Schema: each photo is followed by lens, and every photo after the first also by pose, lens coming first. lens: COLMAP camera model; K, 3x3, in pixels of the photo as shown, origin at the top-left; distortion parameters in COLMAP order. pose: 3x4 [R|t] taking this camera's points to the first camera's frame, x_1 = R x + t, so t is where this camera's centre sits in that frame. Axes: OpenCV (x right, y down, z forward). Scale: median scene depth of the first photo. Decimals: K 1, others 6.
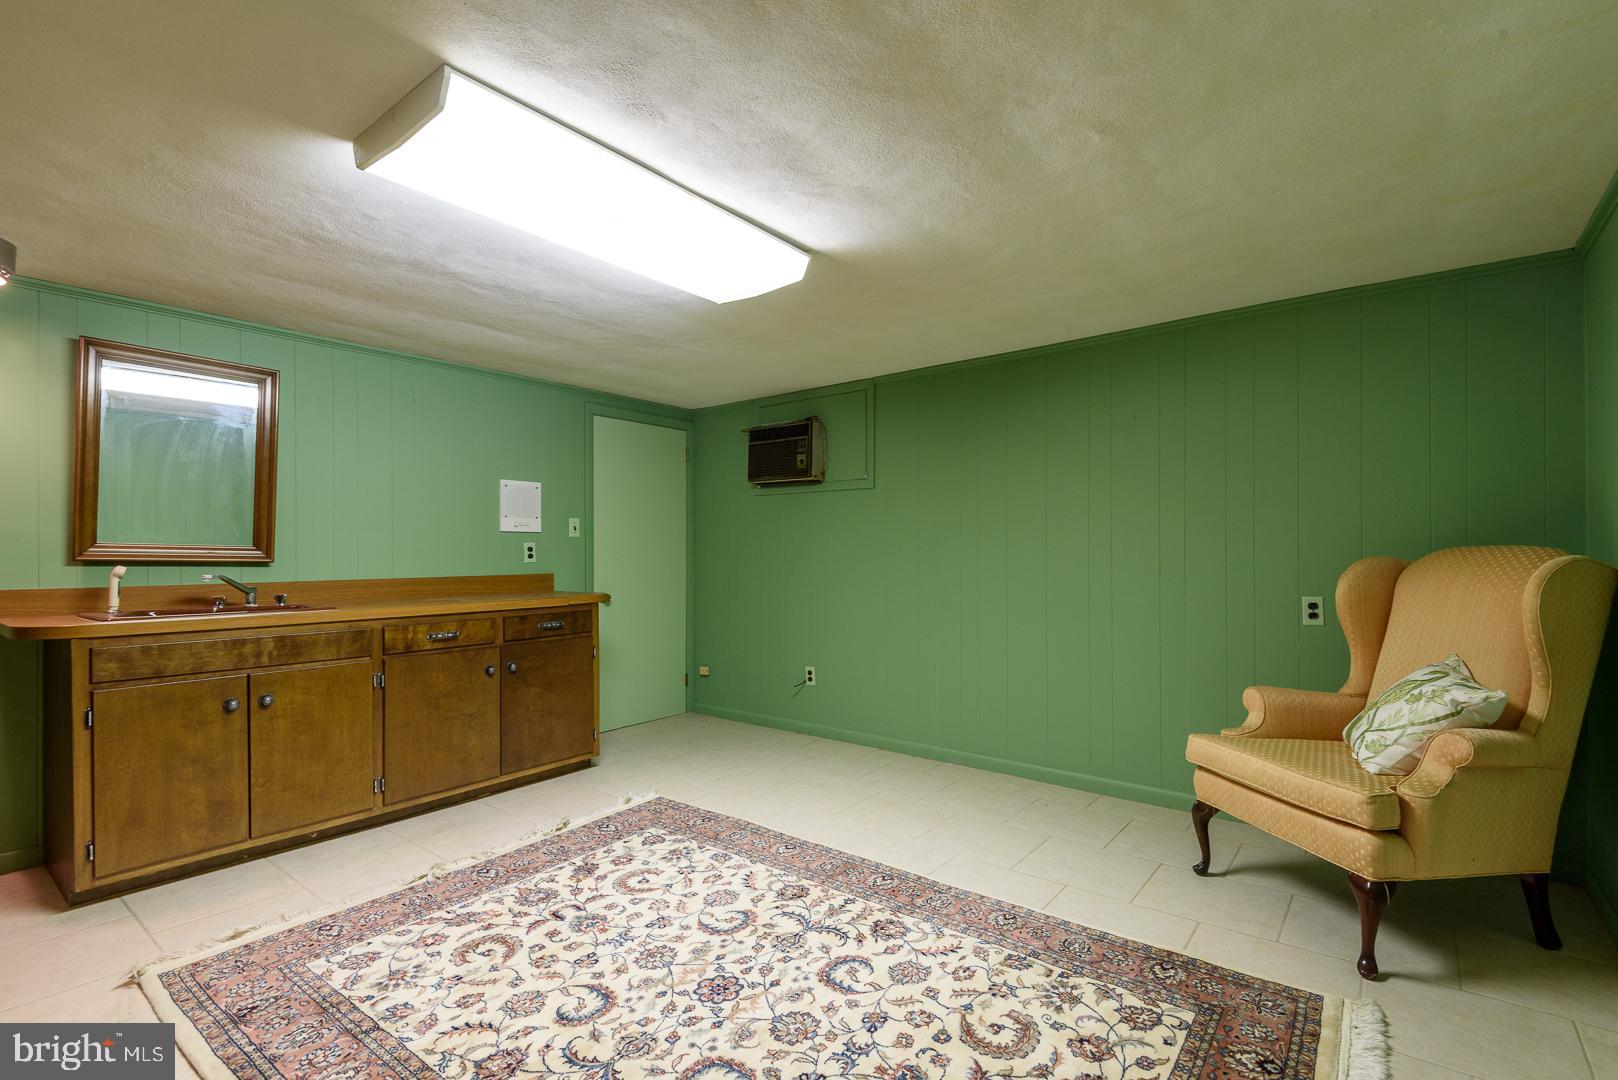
lens RADIAL K [[726.8, 0, 807.5], [0, 726.8, 544.5], [0, 0, 1]] dist [0.029618, -0.011815]
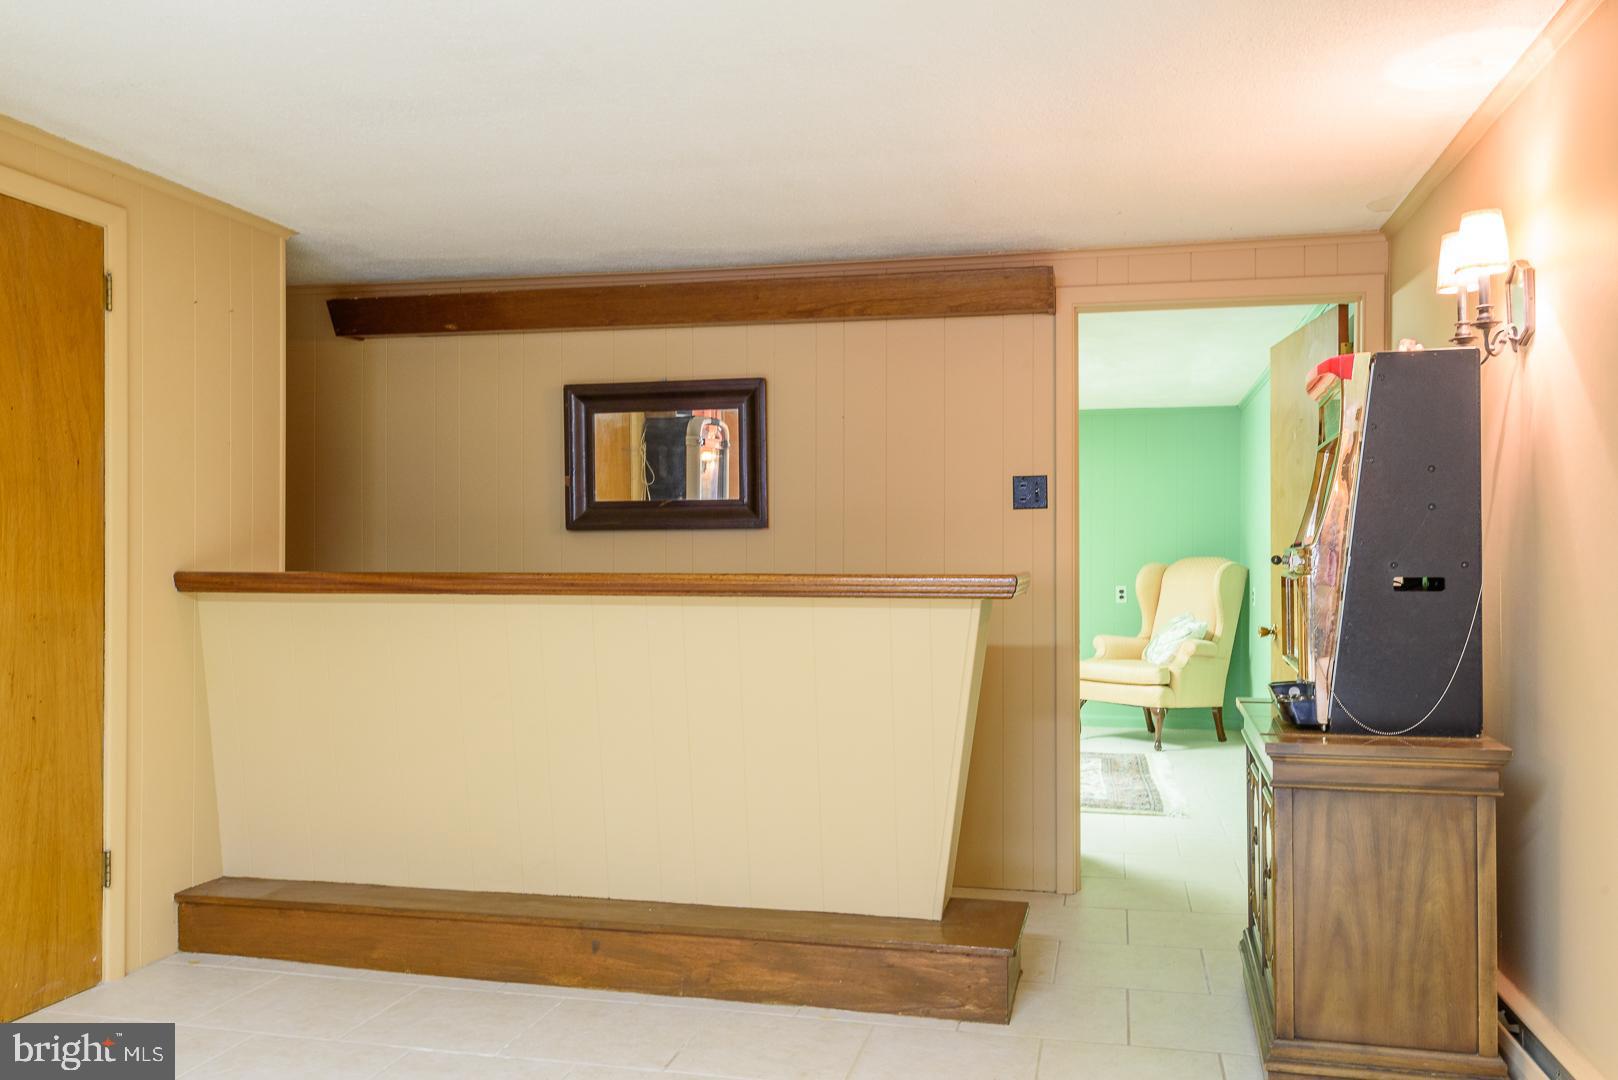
lens RADIAL K [[1296.4, 0, 806.3], [0, 1296.4, 544.8], [0, 0, 1]] dist [0.103778, 0.002490]
pose [[0.902382, 0.004412, 0.430913, -0.001828], [-0.006481, 0.999973, 0.003334, -0.000040], [-0.430887, -0.005801, 0.902387, -0.002019]]
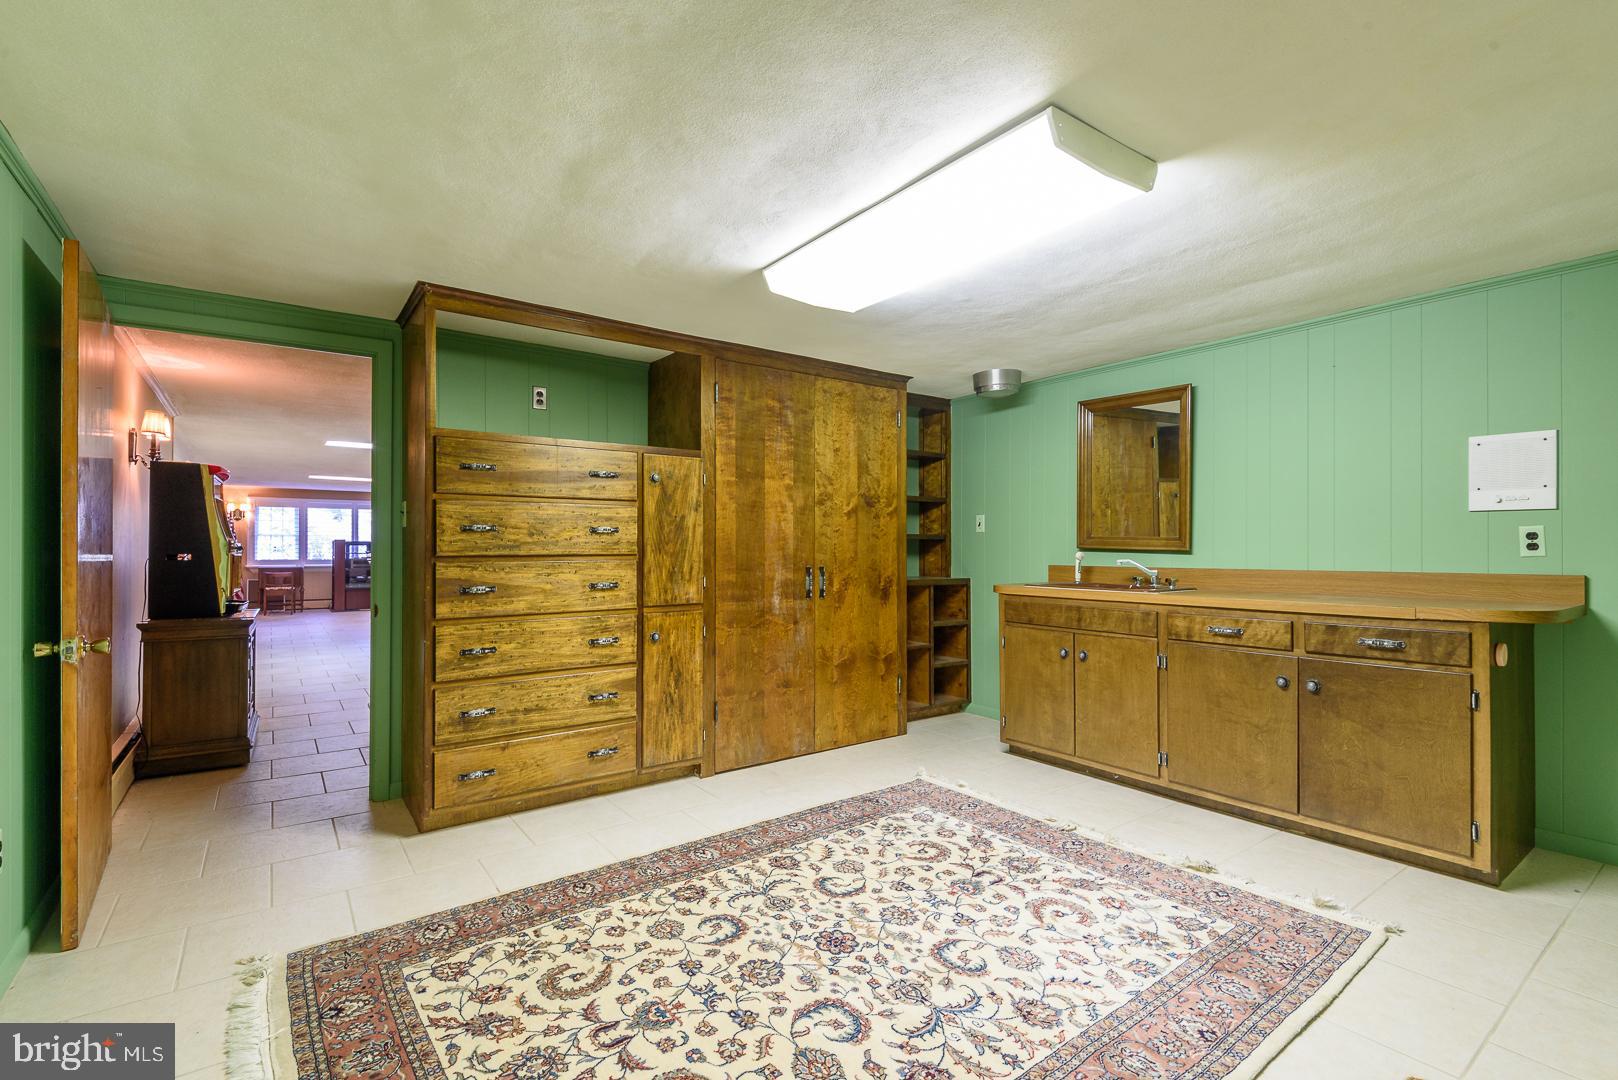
lens RADIAL K [[726.8, 0, 801.3], [0, 726.8, 541.2], [0, 0, 1]] dist [0.029618, -0.011815]
pose [[-0.256173, -0.003430, -0.966625, 0.876436], [0.014531, 0.999867, -0.007399, 0.013661], [0.966522, -0.015942, -0.256089, 1.140356]]
